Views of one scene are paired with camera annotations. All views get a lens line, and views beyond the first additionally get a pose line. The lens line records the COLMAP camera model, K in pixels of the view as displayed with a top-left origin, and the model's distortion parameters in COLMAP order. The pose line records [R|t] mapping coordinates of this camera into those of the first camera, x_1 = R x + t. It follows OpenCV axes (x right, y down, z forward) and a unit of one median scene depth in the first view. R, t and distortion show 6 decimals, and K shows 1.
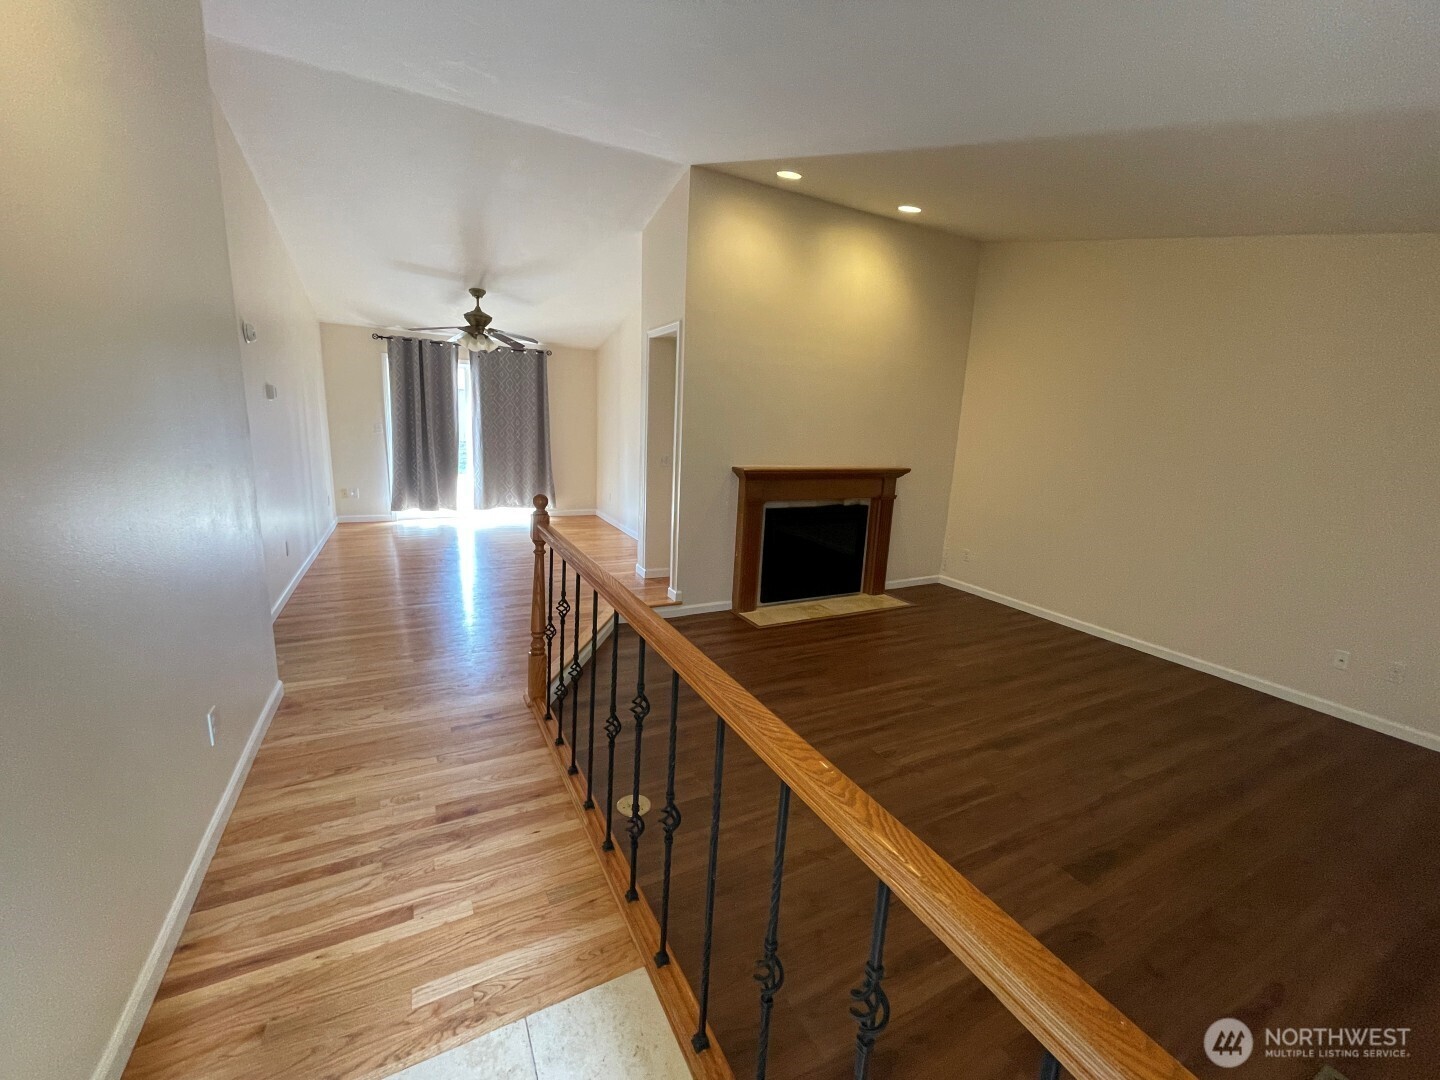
lens RADIAL K [[580.8, 0, 720.0], [0, 580.8, 540.0], [0, 0, 1]] dist [0.001655, 0.000118]
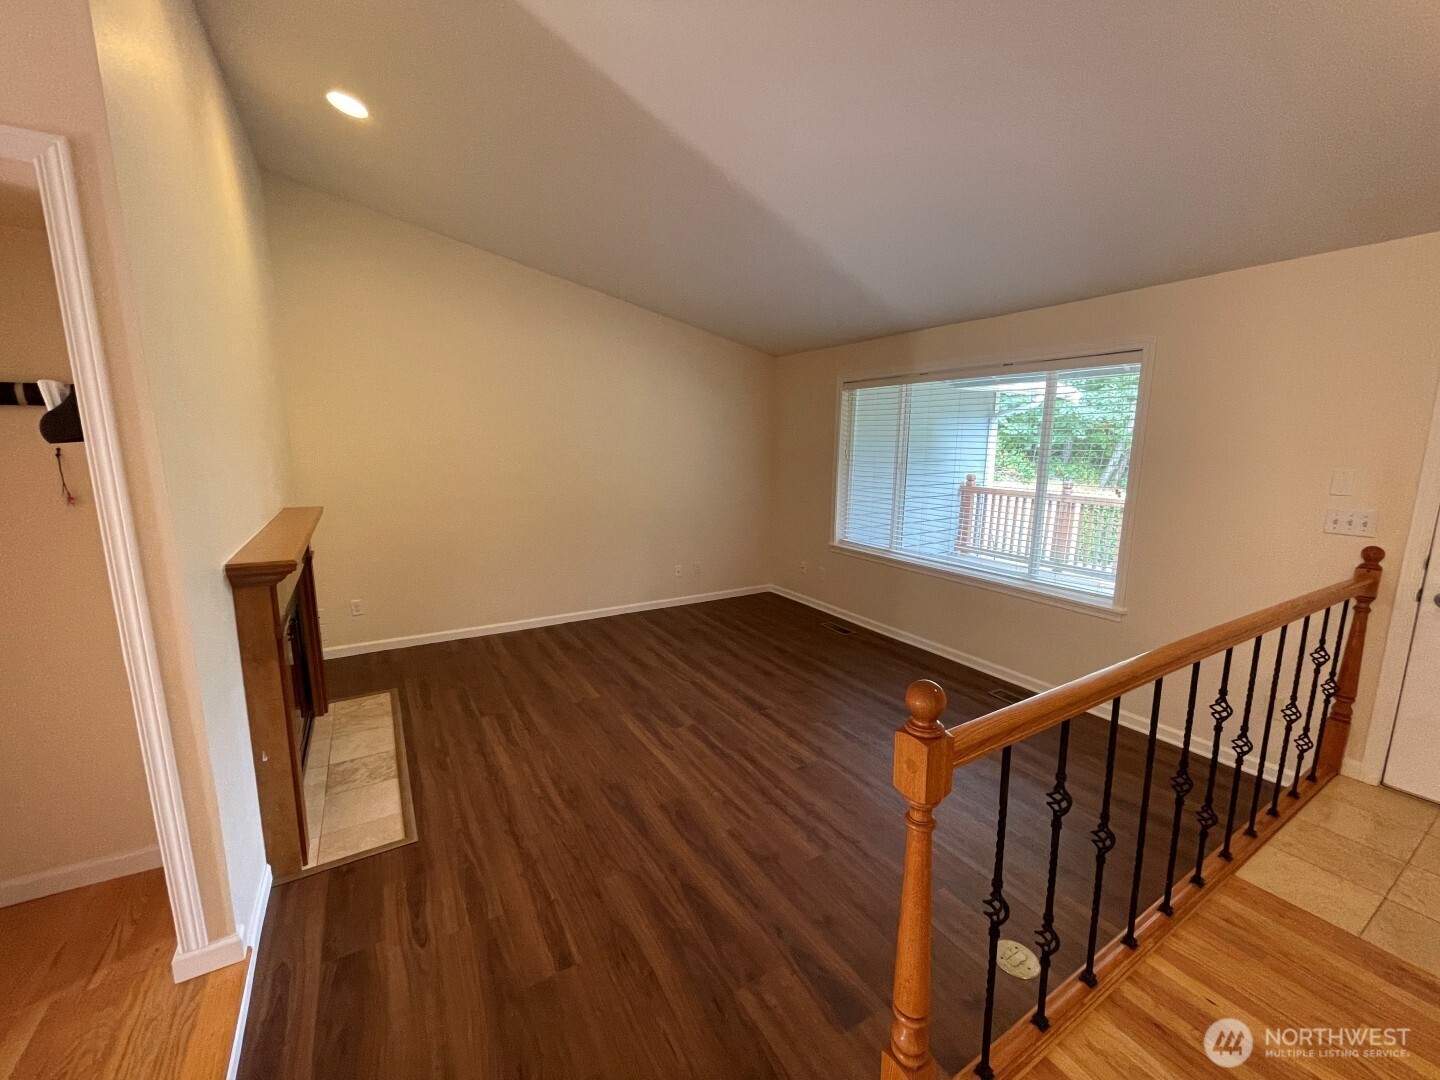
lens RADIAL K [[580.8, 0, 720.0], [0, 580.8, 540.0], [0, 0, 1]] dist [0.001655, 0.000118]
pose [[-0.052676, -0.220985, 0.973854, -0.412649], [0.191598, 0.954853, 0.227037, -0.181101], [-0.980059, 0.198547, -0.007958, 0.697554]]
